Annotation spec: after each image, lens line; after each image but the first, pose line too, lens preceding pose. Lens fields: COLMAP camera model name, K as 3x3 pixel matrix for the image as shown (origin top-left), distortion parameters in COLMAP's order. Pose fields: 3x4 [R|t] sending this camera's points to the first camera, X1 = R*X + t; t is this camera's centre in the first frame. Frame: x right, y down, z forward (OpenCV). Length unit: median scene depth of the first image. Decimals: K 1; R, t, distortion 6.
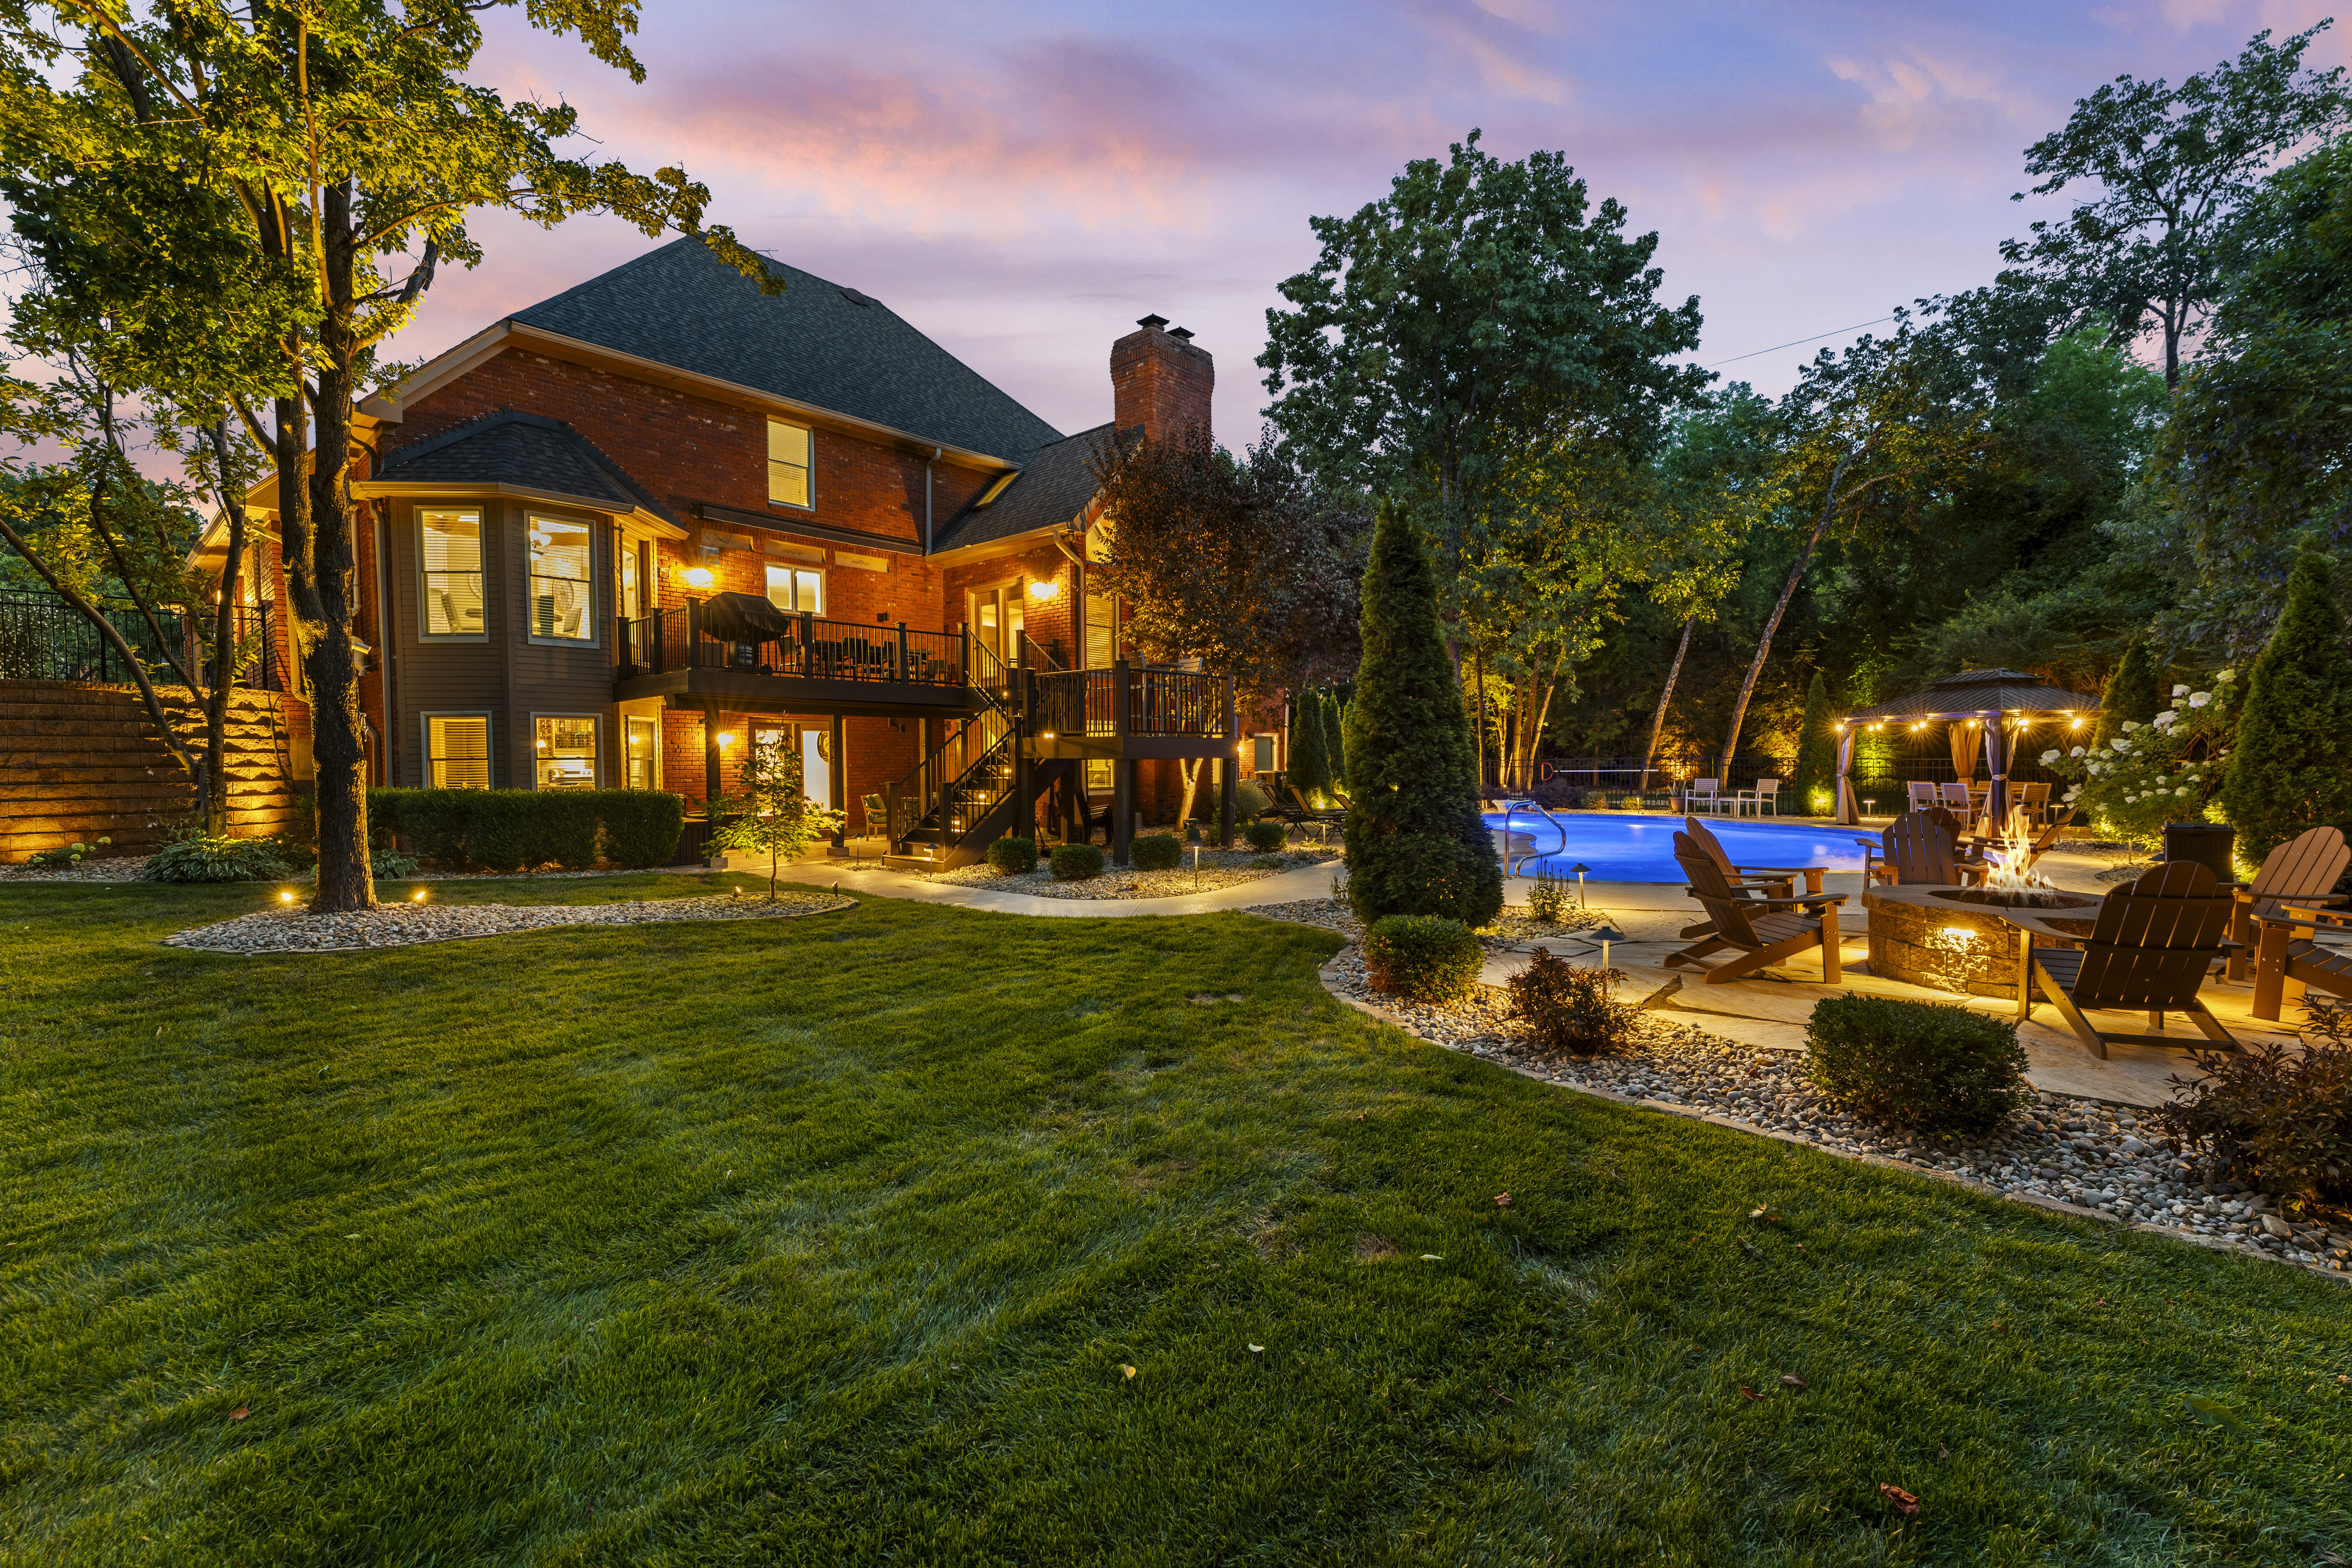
lens RADIAL K [[1017.2, 0, 1177.5], [0, 1017.2, 788.1], [0, 0, 1]] dist [-0.002804, -0.000214]
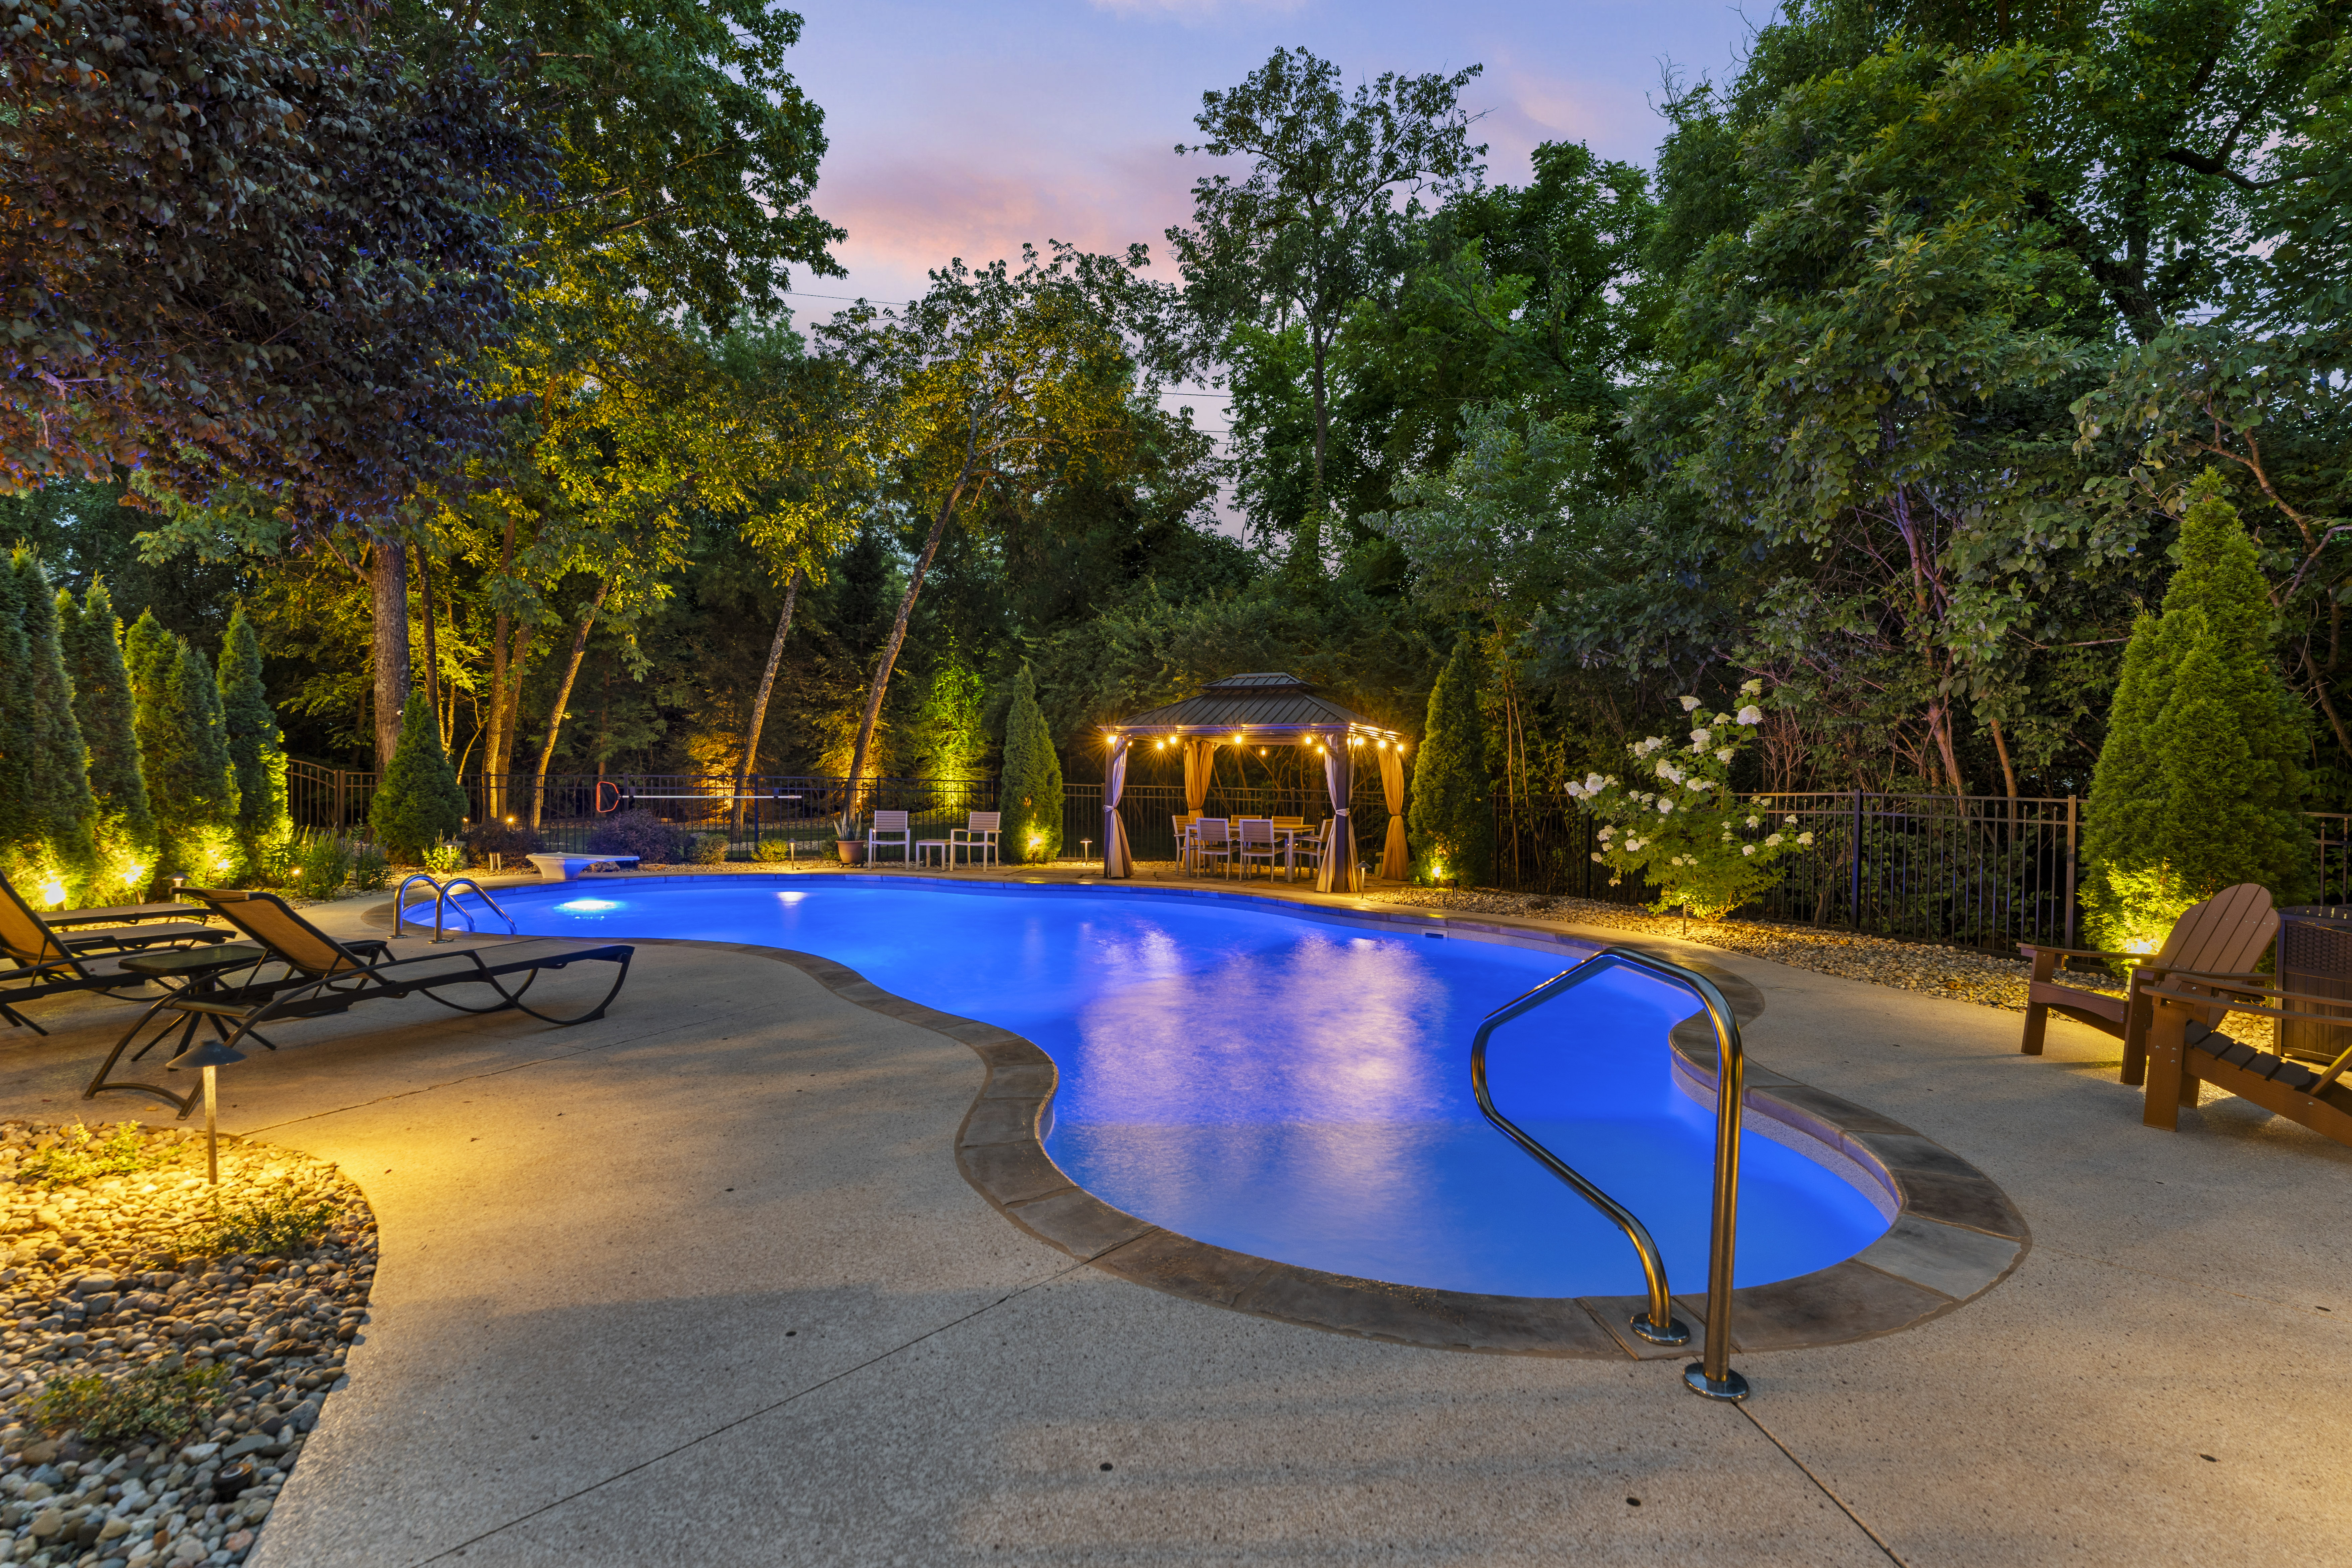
lens RADIAL K [[1075.2, 0, 1156.4], [0, 1075.2, 789.9], [0, 0, 1]] dist [0.000793, -0.000134]
pose [[0.557022, 0.012591, 0.830402, 0.056835], [0.004034, 0.999832, -0.017866, -0.011845], [-0.830488, 0.013302, 0.556877, 0.597751]]
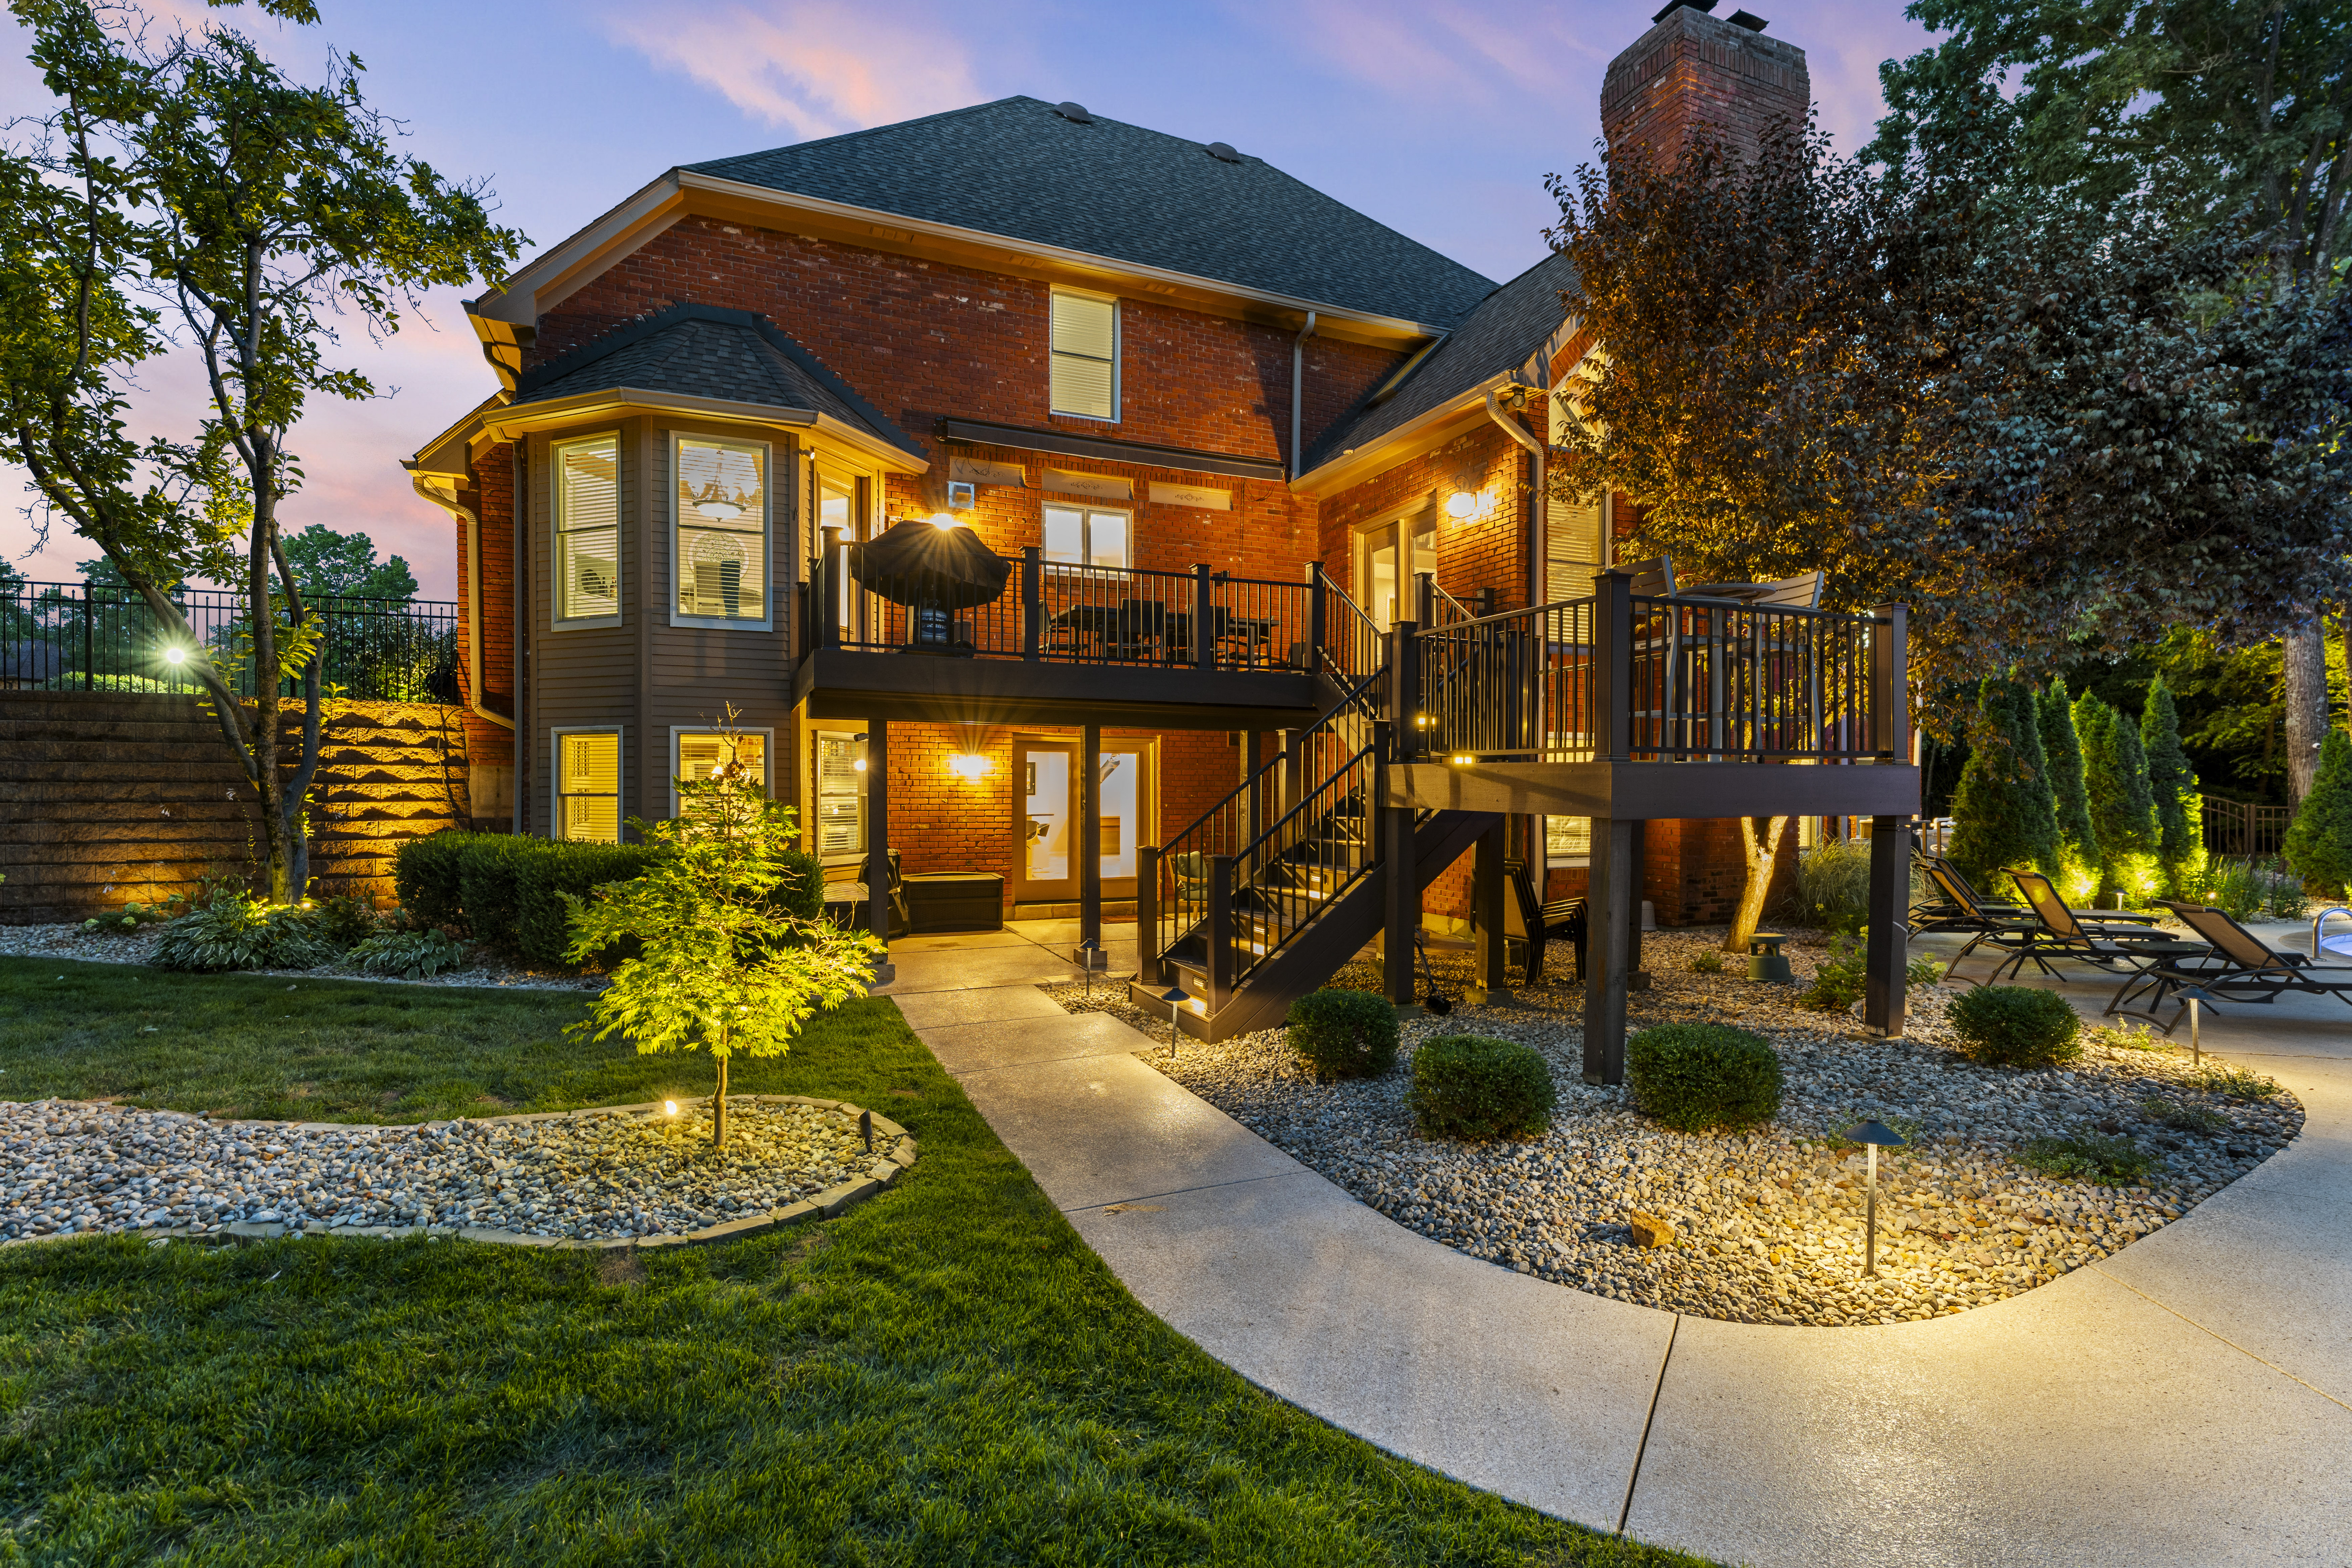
lens RADIAL K [[1075.2, 0, 1166.7], [0, 1075.2, 785.4], [0, 0, 1]] dist [0.000793, -0.000134]
pose [[0.899416, 0.009538, -0.436989, -0.019841], [-0.021005, 0.999550, -0.021414, -0.021540], [0.436588, 0.028439, 0.899212, 0.396945]]
